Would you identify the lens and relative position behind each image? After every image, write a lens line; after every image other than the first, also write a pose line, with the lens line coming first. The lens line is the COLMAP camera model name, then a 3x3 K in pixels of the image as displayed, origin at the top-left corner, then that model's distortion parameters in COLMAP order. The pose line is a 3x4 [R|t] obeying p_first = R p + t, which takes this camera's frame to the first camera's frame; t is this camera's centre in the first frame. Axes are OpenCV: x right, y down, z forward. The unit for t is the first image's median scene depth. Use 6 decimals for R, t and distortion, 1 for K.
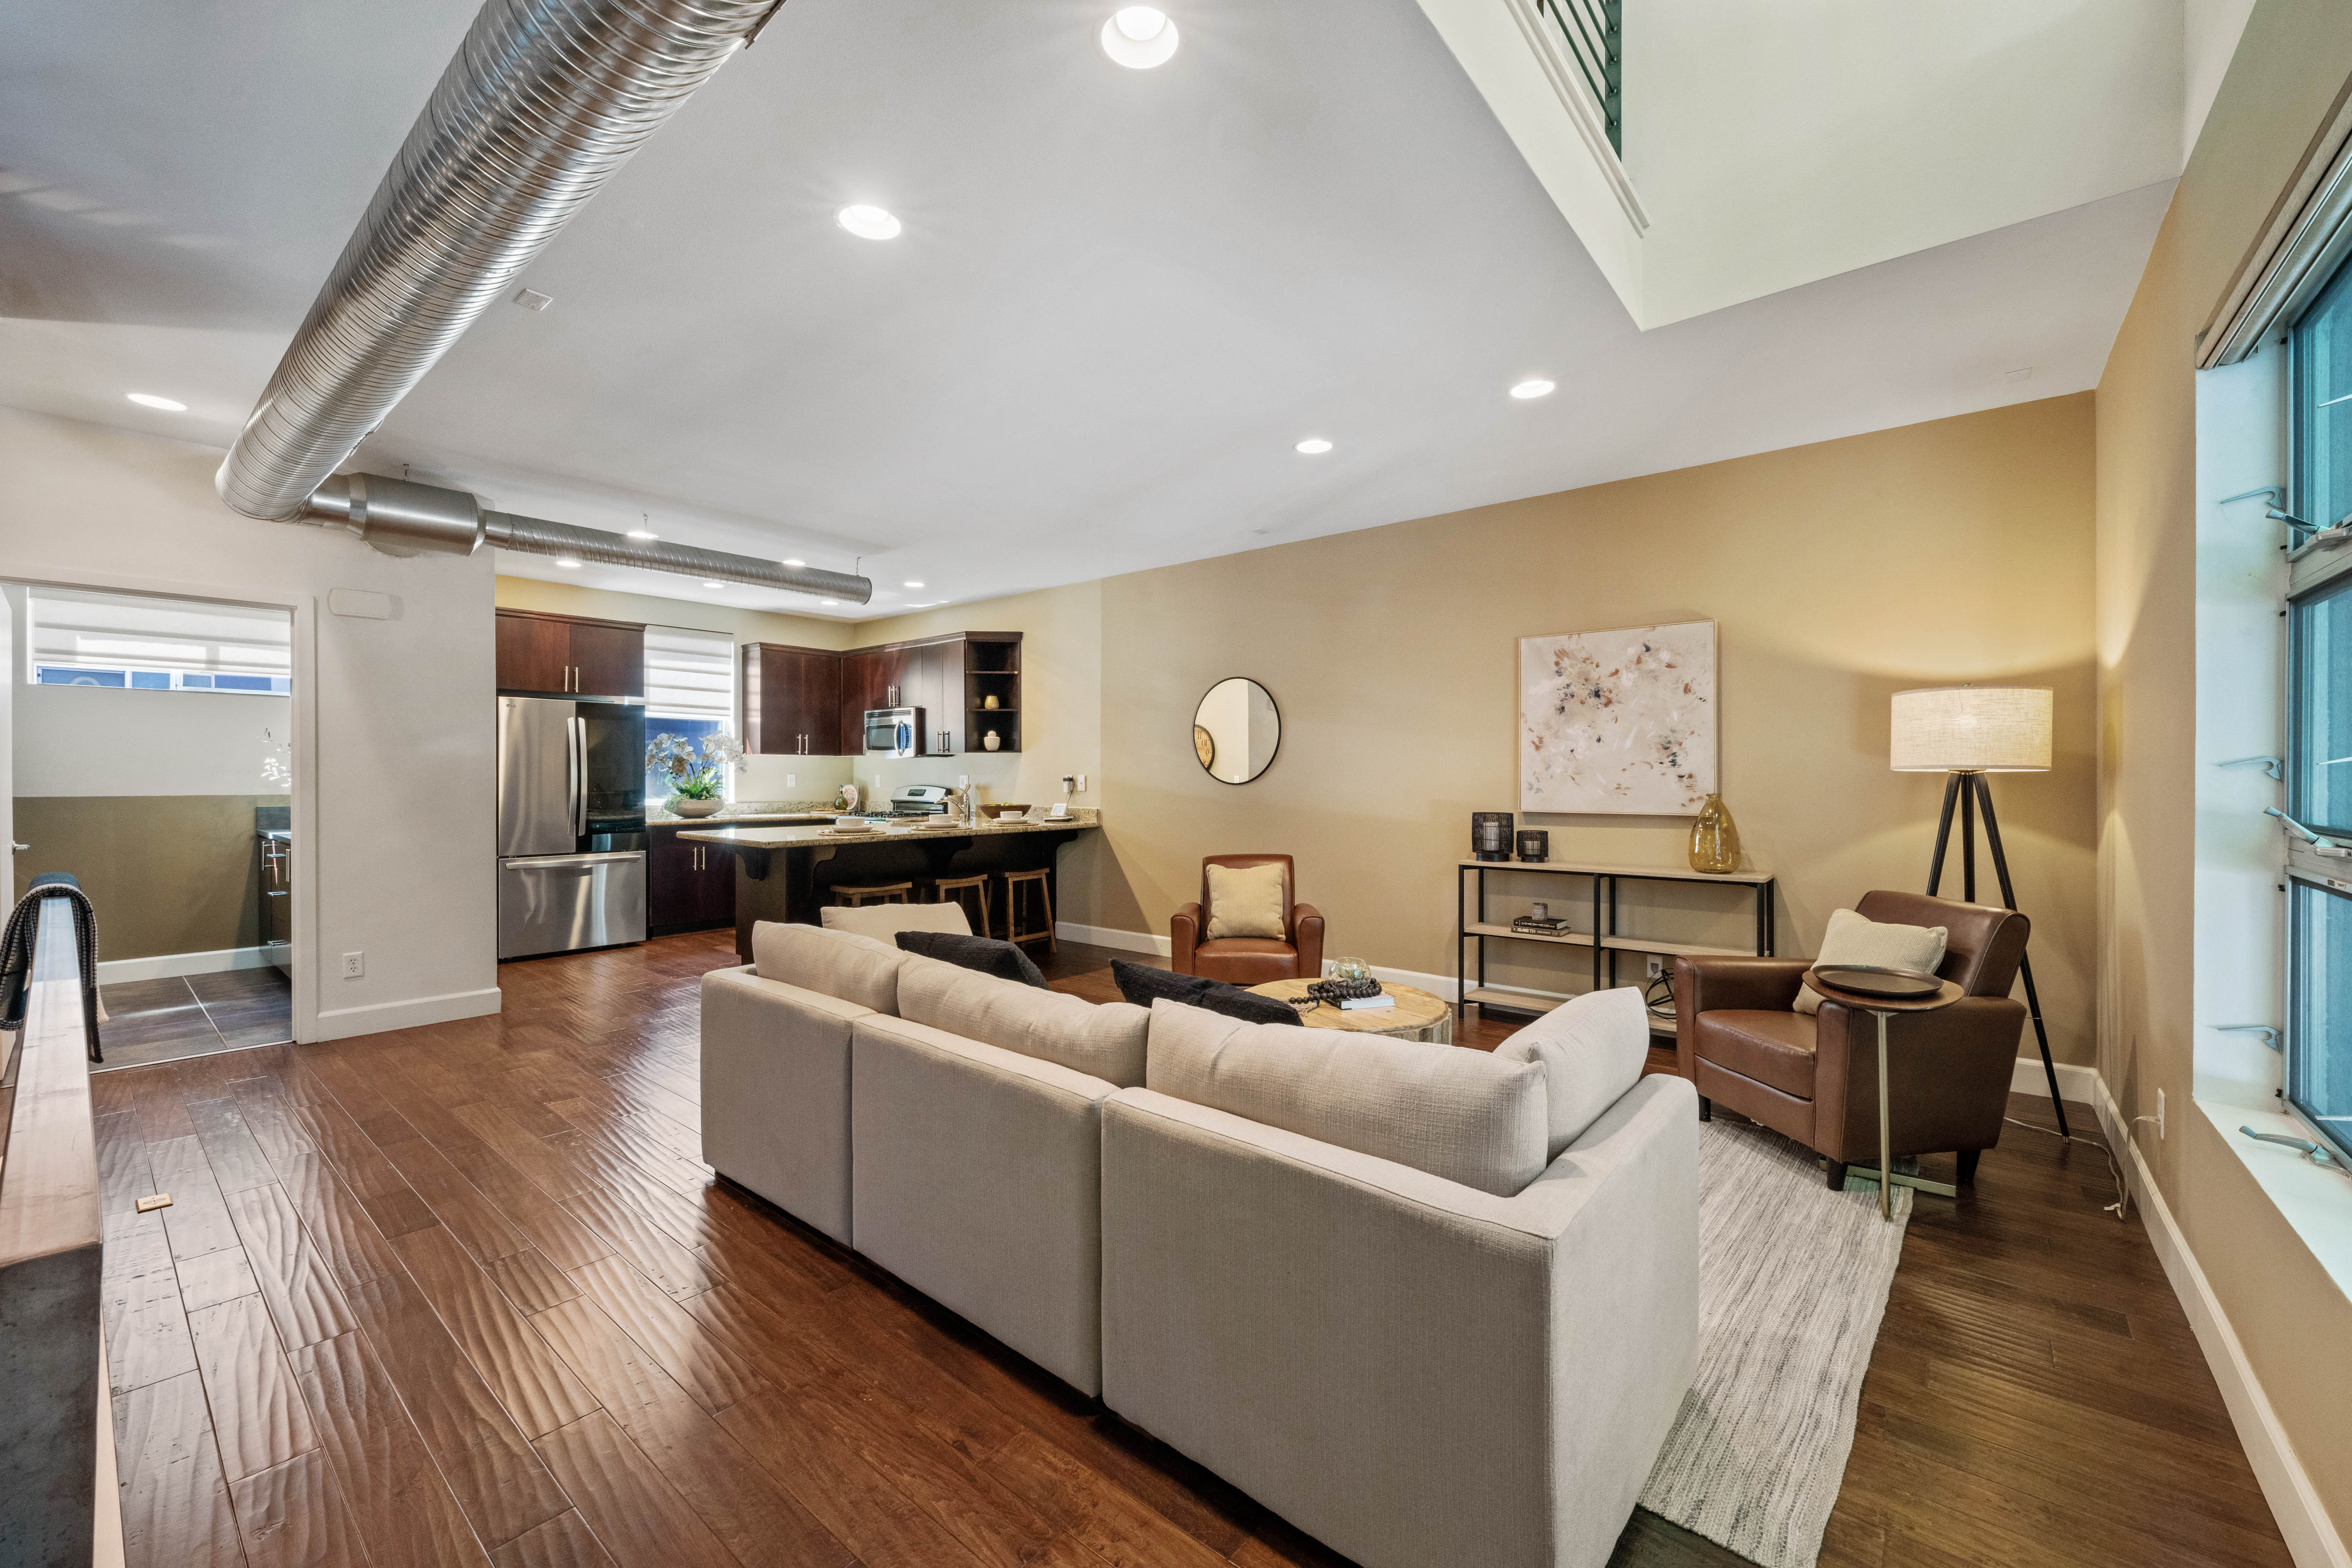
lens RADIAL K [[932.5, 0, 1159.9], [0, 932.5, 775.3], [0, 0, 1]] dist [-0.001412, 0.000277]
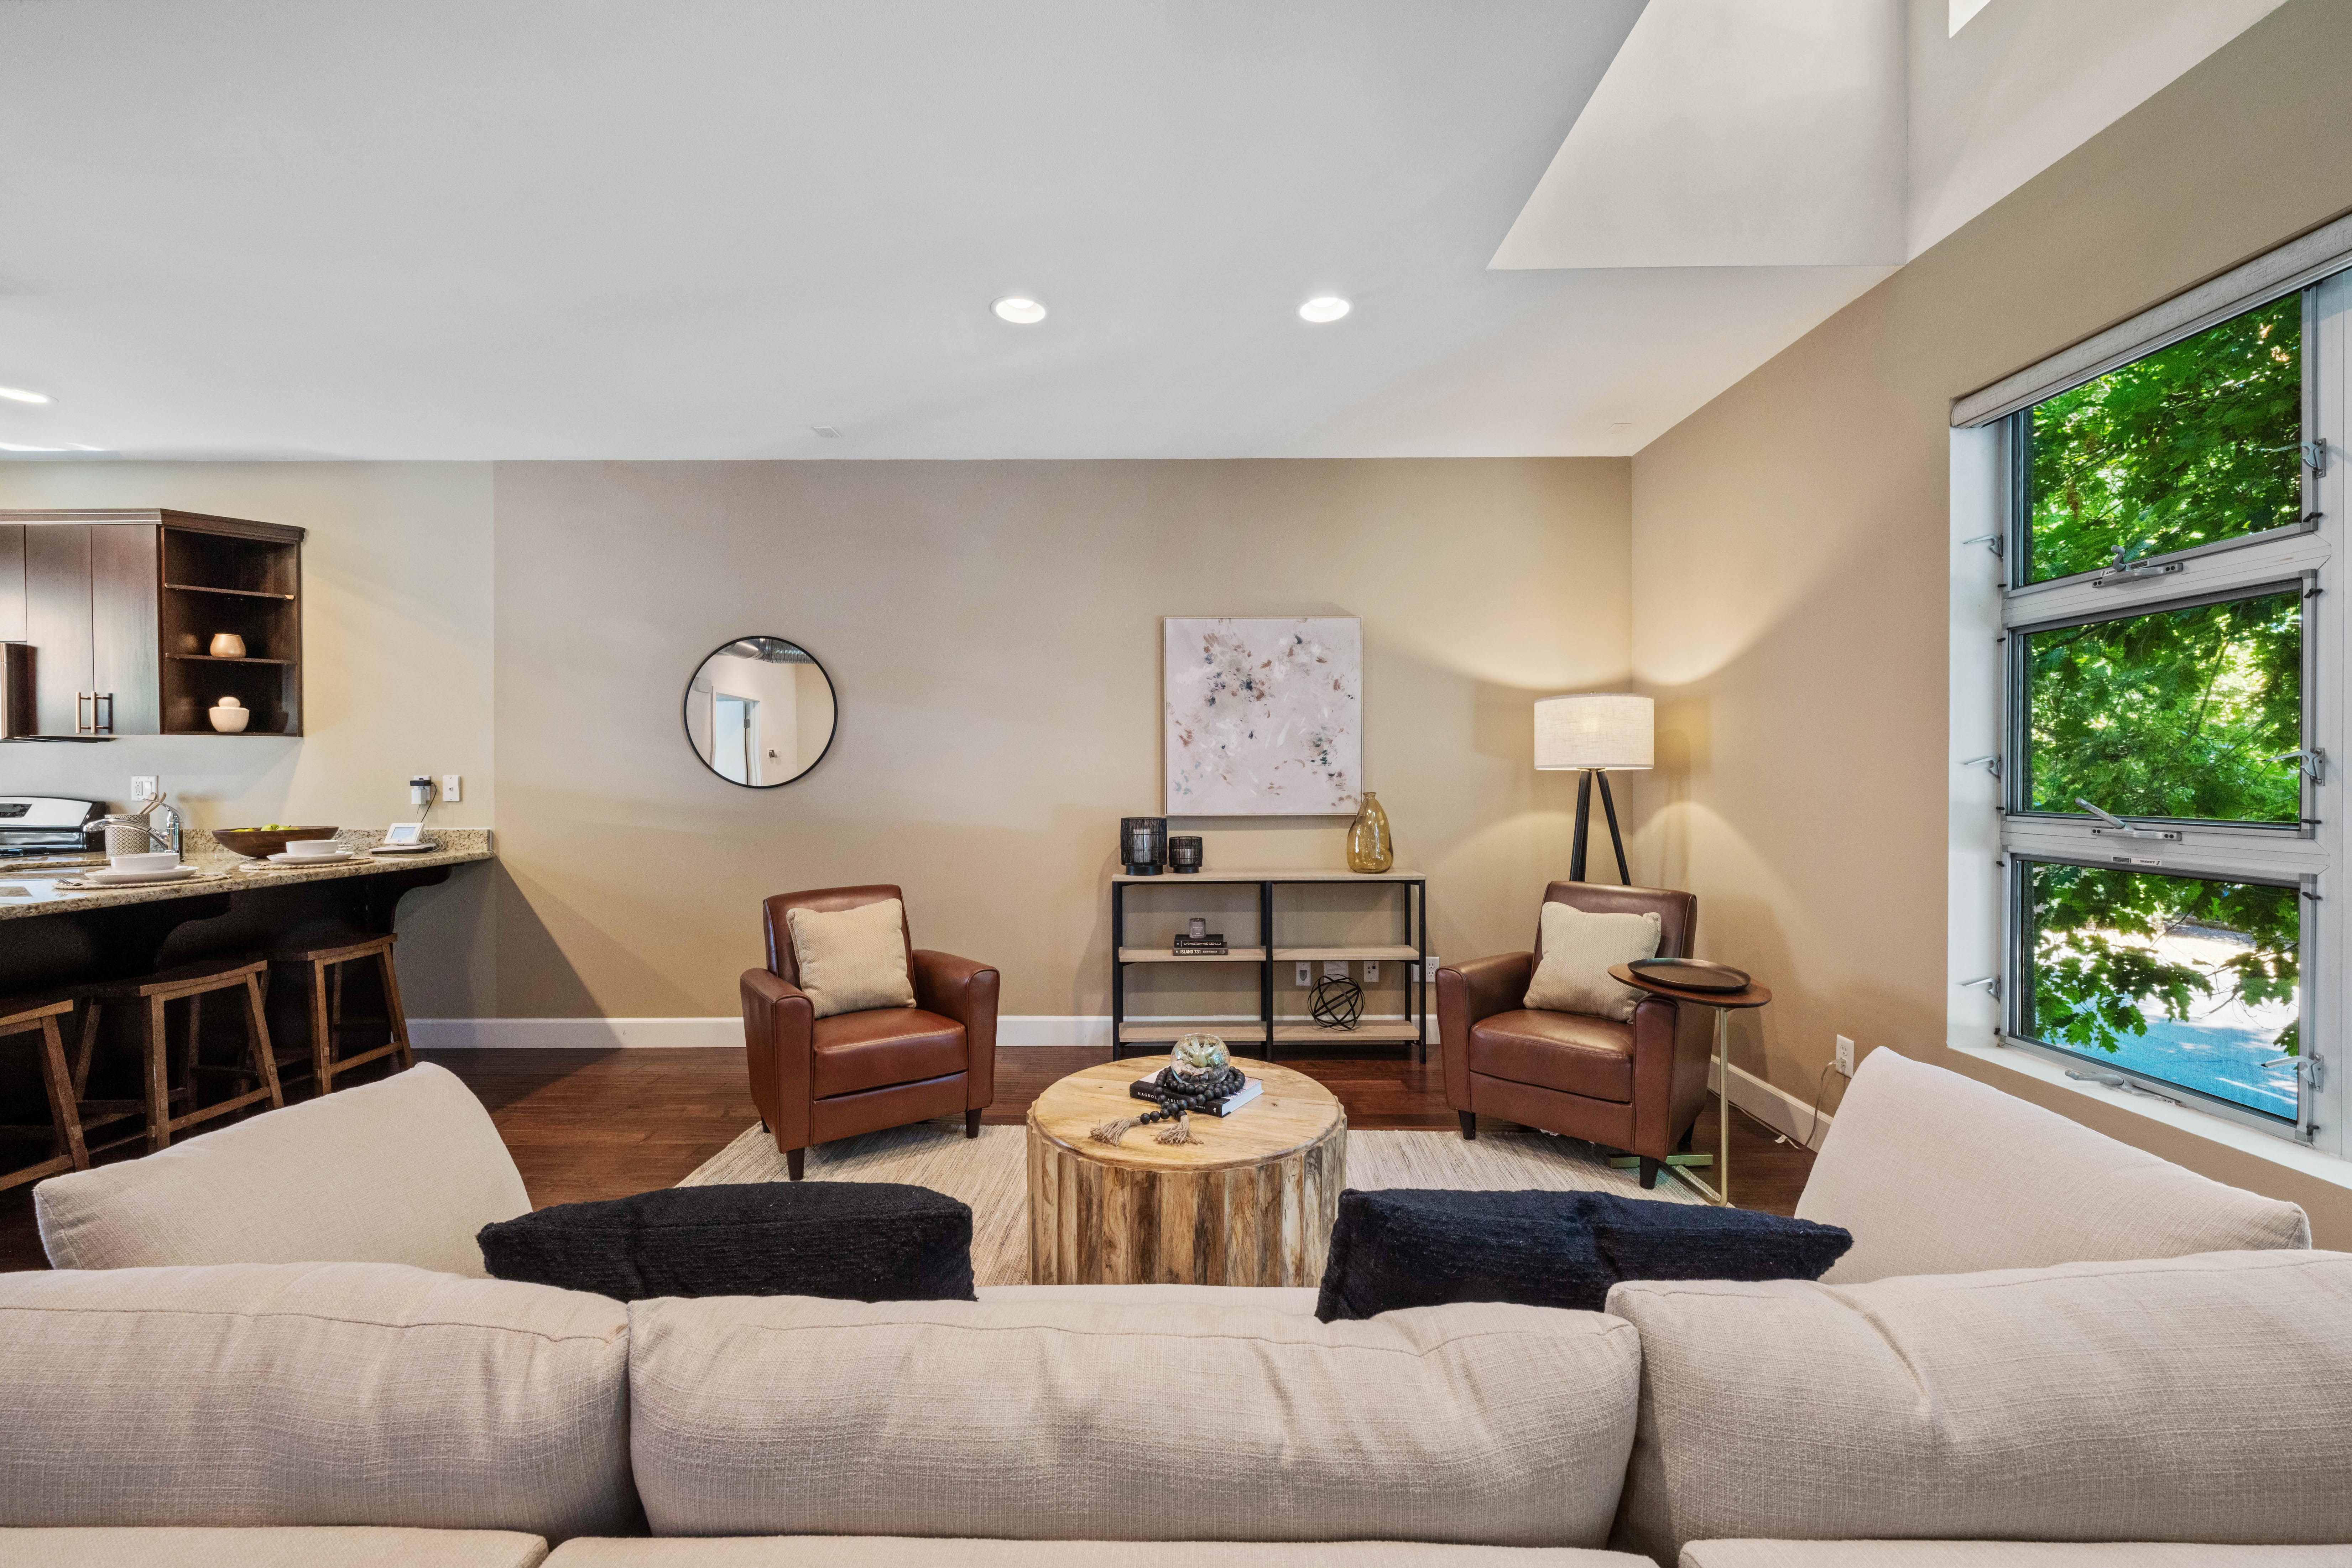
lens RADIAL K [[932.5, 0, 1159.9], [0, 932.5, 775.3], [0, 0, 1]] dist [-0.001412, 0.000277]
pose [[0.760995, -0.002324, 0.648753, -0.189513], [0.002469, 0.999997, 0.000686, 0.000402], [-0.648753, 0.001079, 0.760999, 0.344562]]
